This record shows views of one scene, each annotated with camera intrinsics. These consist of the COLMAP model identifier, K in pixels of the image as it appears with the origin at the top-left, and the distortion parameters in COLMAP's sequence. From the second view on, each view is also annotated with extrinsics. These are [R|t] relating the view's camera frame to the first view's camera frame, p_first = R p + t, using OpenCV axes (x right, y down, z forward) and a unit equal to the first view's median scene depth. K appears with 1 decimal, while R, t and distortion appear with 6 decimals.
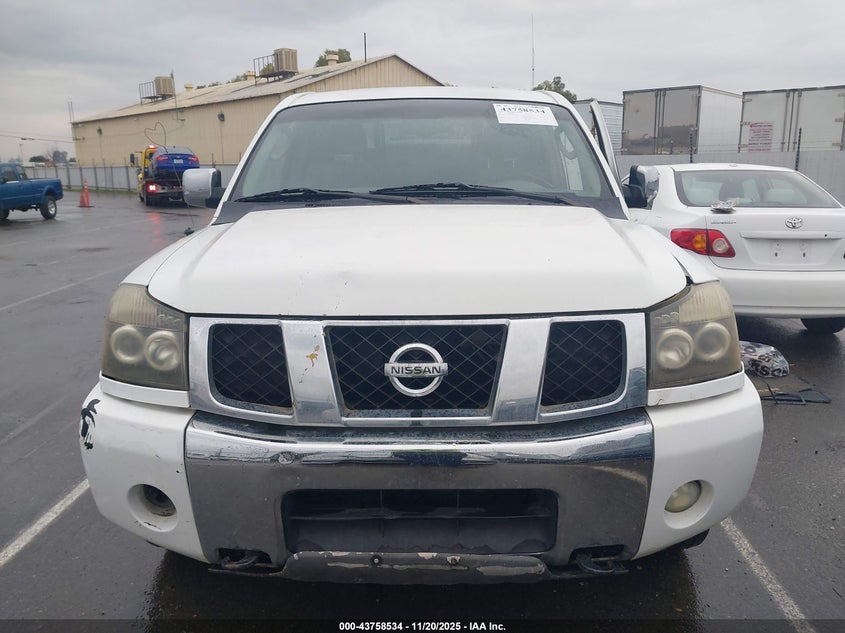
lens RADIAL K [[631.1, 0, 422.5], [0, 631.1, 316.5], [0, 0, 1]] dist [0.045241, -0.069413]
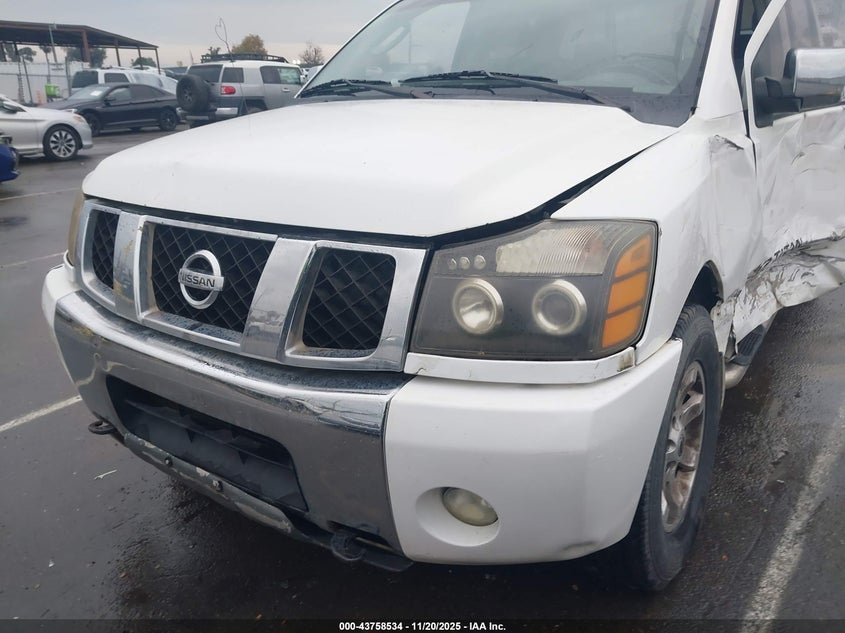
lens RADIAL K [[631.1, 0, 422.5], [0, 631.1, 316.5], [0, 0, 1]] dist [0.045241, -0.069413]
pose [[0.842059, 0.178677, -0.508932, 0.737980], [-0.111982, 0.980892, 0.159092, -0.045925], [0.527633, -0.076973, 0.845978, 0.382841]]
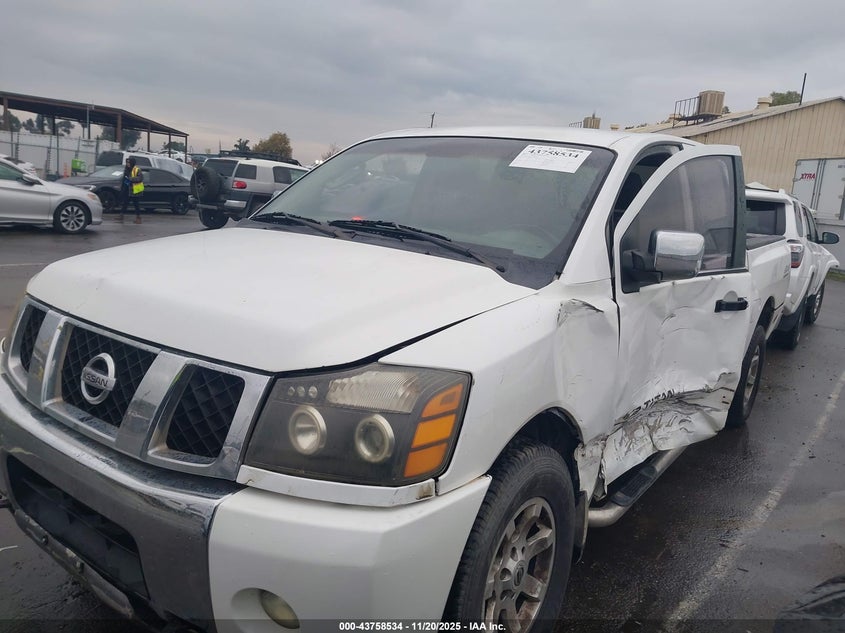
lens RADIAL K [[643.4, 0, 422.5], [0, 643.4, 316.5], [0, 0, 1]] dist [-0.005014, -0.006488]
pose [[0.825107, 0.181876, -0.534902, 0.985612], [-0.214796, 0.976659, 0.000750, -0.132857], [0.522553, 0.114275, 0.844914, 0.363514]]
